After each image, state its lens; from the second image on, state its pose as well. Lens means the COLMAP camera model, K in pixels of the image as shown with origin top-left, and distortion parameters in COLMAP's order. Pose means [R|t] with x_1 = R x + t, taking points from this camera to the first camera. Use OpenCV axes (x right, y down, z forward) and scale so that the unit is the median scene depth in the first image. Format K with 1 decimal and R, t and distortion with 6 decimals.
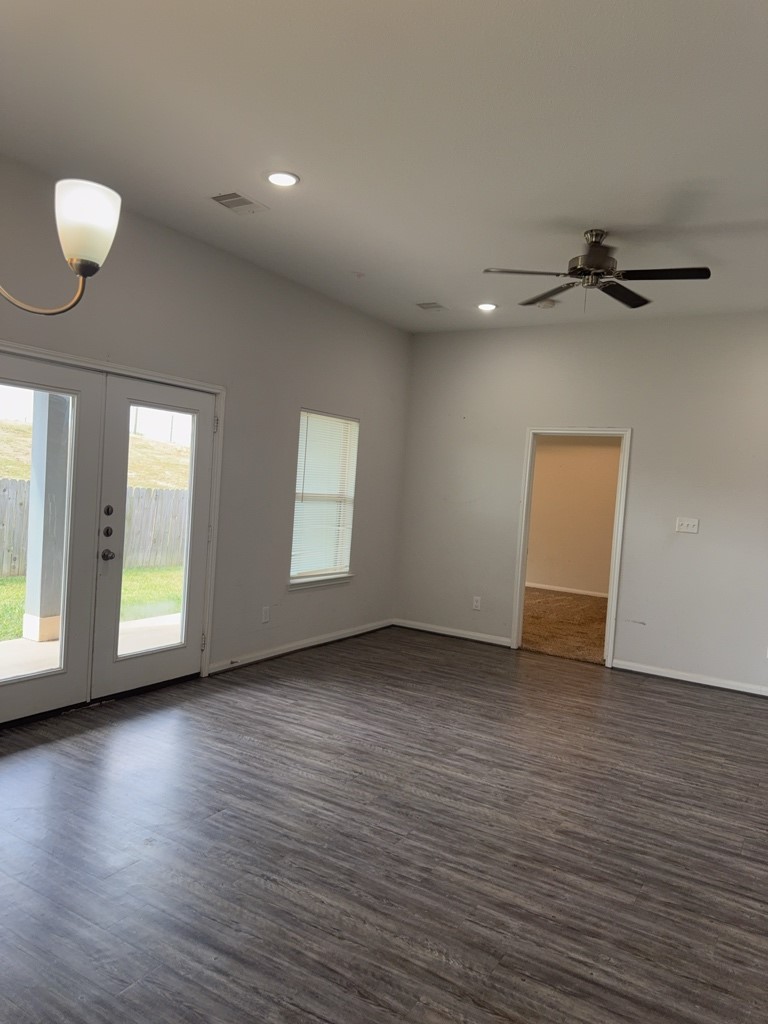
lens RADIAL K [[718.0, 0, 375.0], [0, 718.0, 492.5], [0, 0, 1]] dist [0.029739, -0.019156]
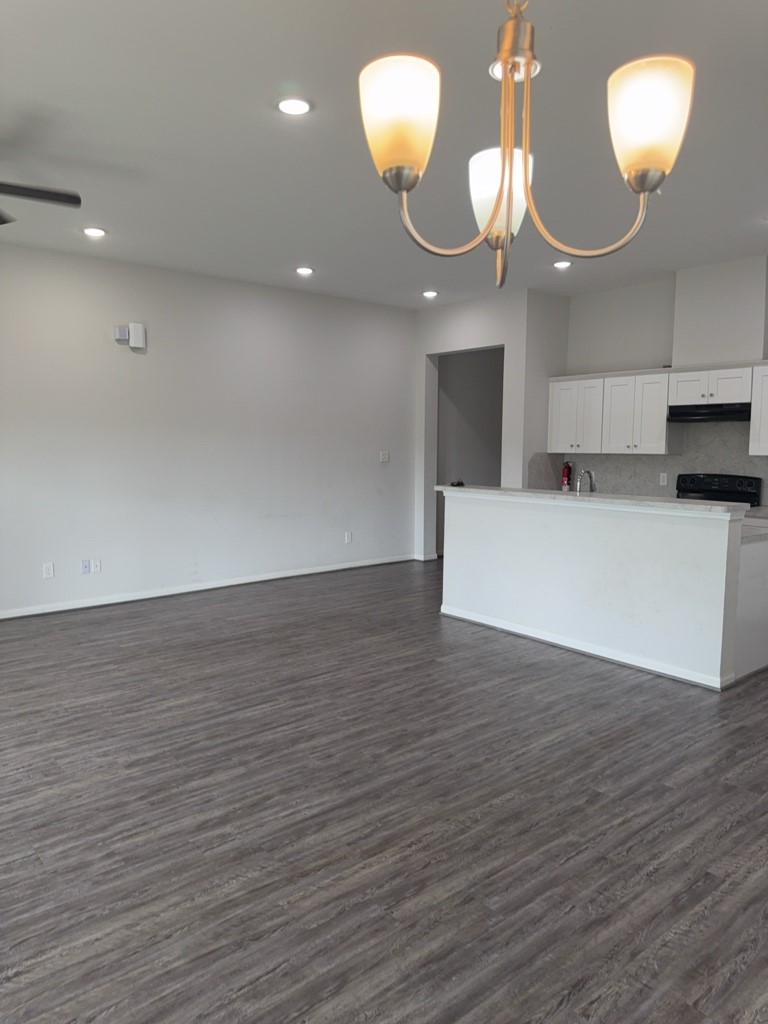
lens RADIAL K [[718.0, 0, 384.8], [0, 718.0, 511.2], [0, 0, 1]] dist [0.029739, -0.019156]
pose [[0.322992, -0.157632, 0.933182, -0.580372], [0.032093, 0.987289, 0.155664, -0.043810], [-0.945858, -0.020330, 0.323945, 0.355905]]
